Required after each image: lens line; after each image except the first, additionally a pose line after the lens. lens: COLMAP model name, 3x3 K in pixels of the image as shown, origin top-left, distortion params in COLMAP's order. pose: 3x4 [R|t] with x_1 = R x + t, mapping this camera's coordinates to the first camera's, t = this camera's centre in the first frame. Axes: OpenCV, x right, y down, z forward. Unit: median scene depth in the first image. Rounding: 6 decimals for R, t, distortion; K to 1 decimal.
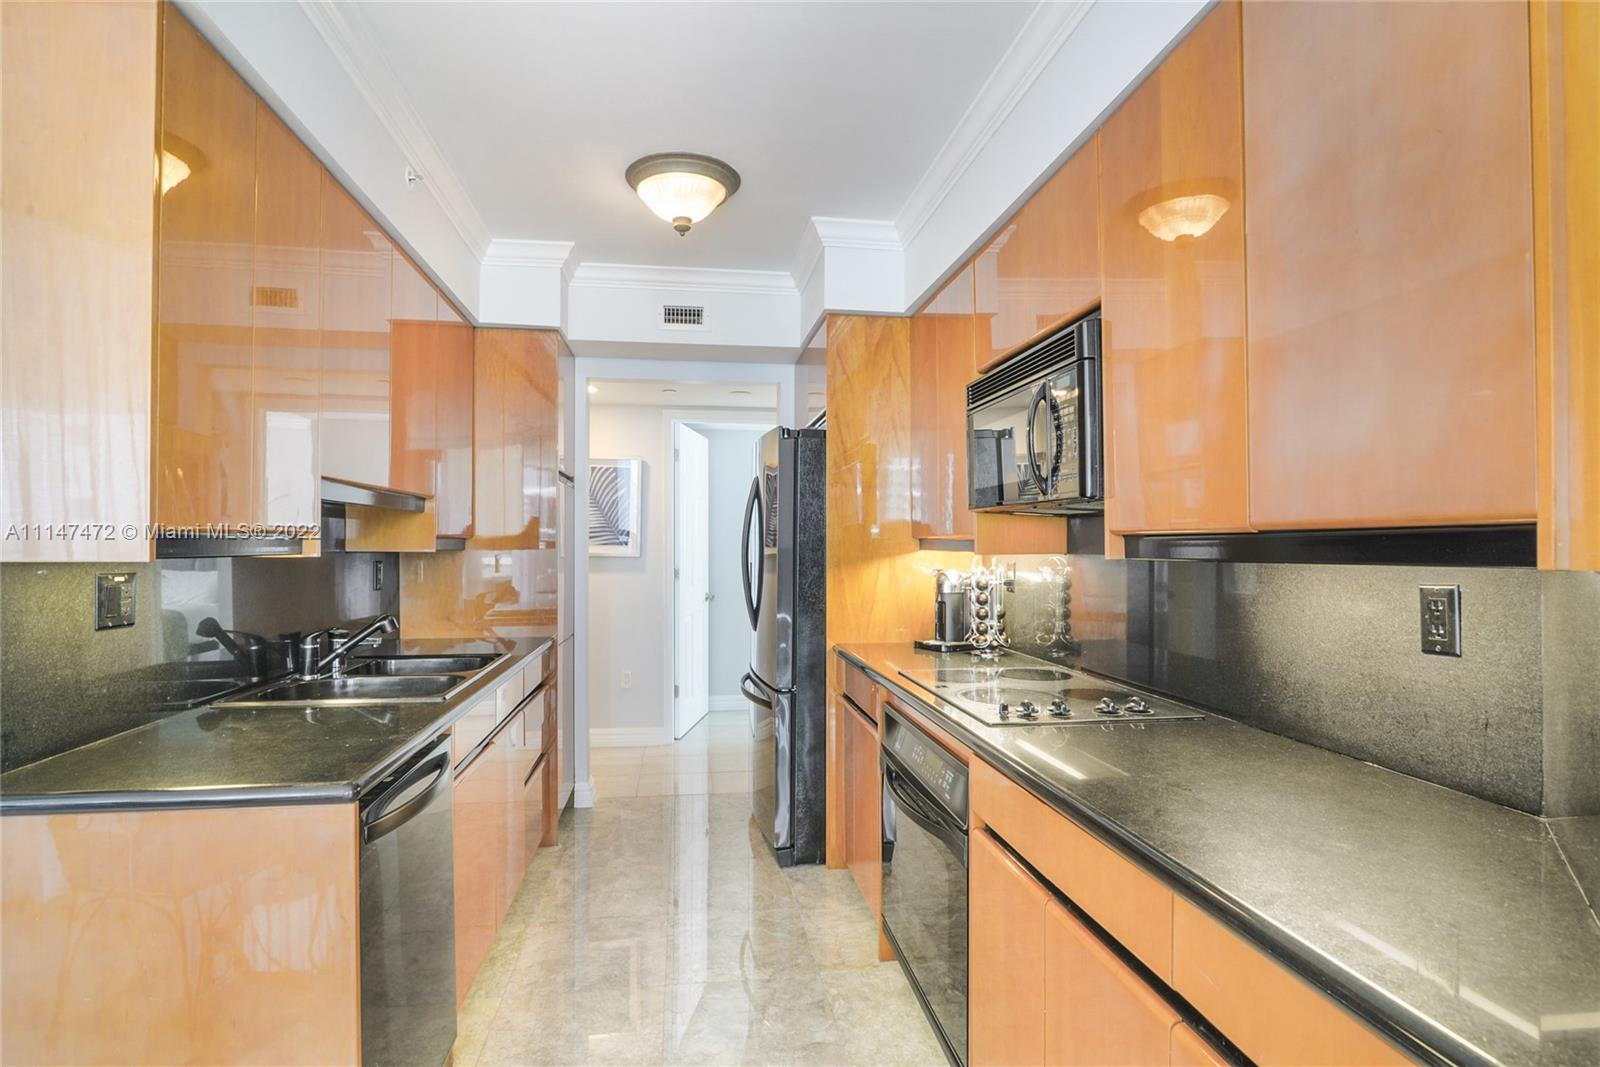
lens RADIAL K [[810.0, 0, 798.3], [0, 810.0, 535.4], [0, 0, 1]] dist [-0.004795, -0.000155]
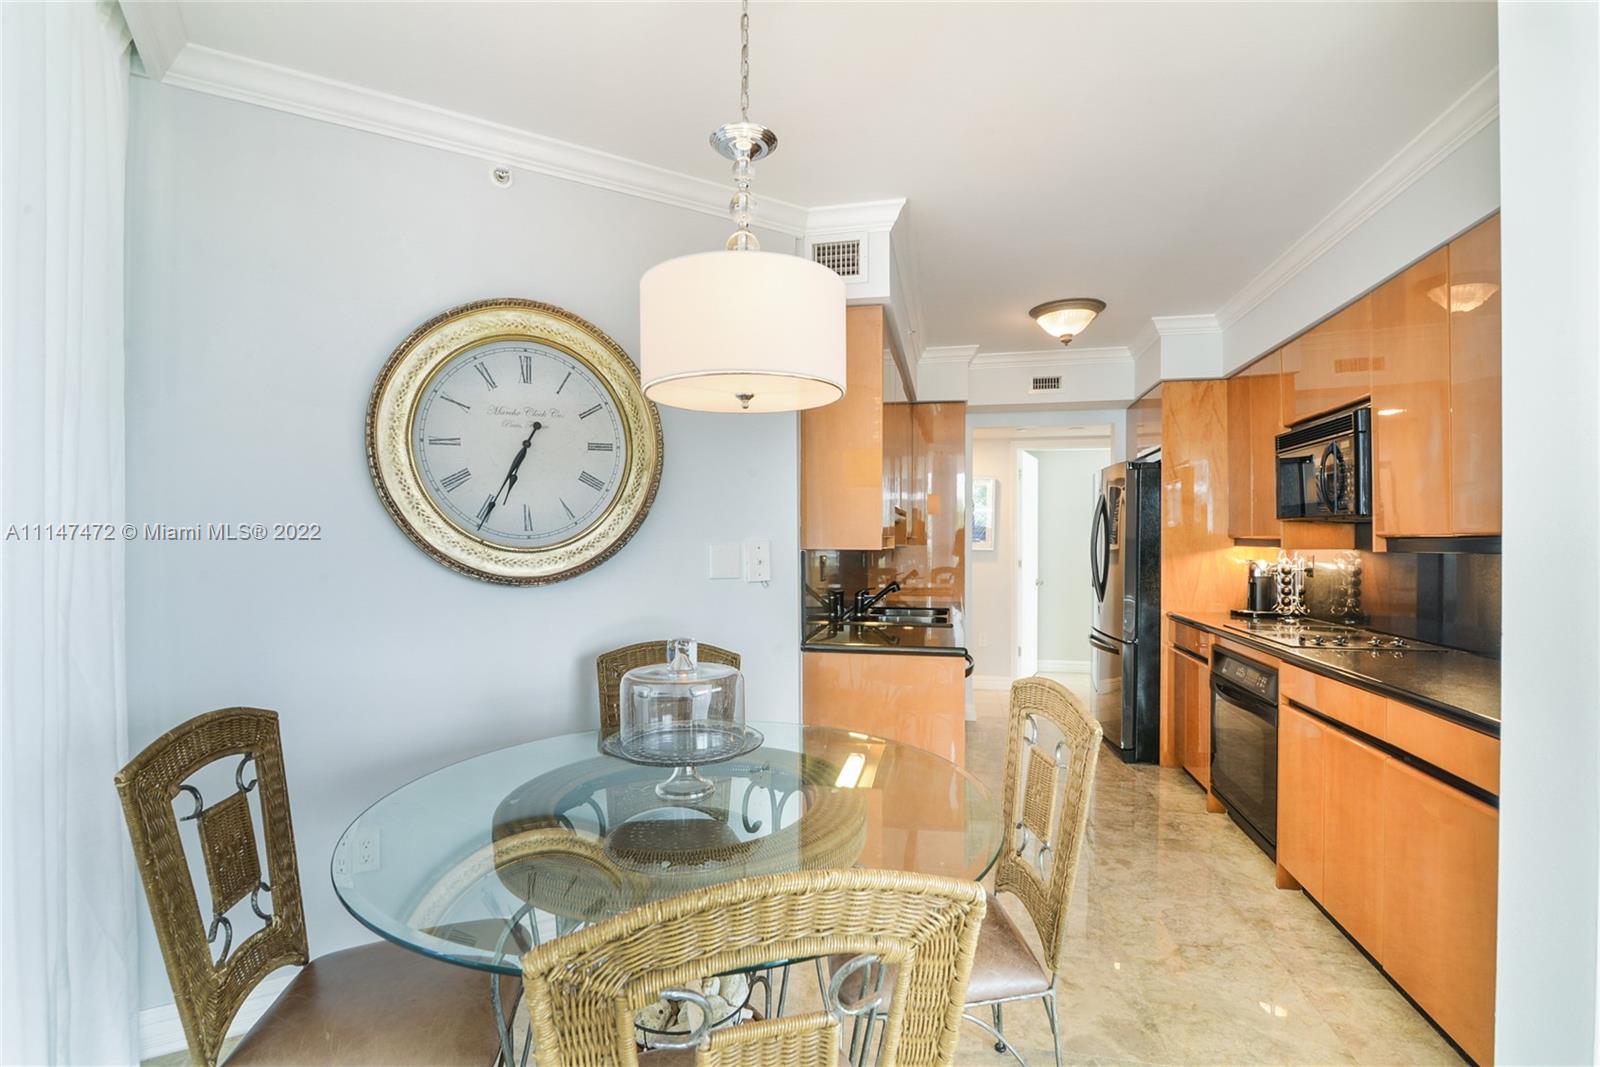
lens RADIAL K [[738.6, 0, 798.9], [0, 738.6, 542.2], [0, 0, 1]] dist [-0.017473, 0.002309]
pose [[0.935915, 0.000725, -0.352226, -0.118027], [0.003968, 0.999913, 0.012601, -0.008544], [0.352205, -0.013191, 0.935830, -0.494587]]
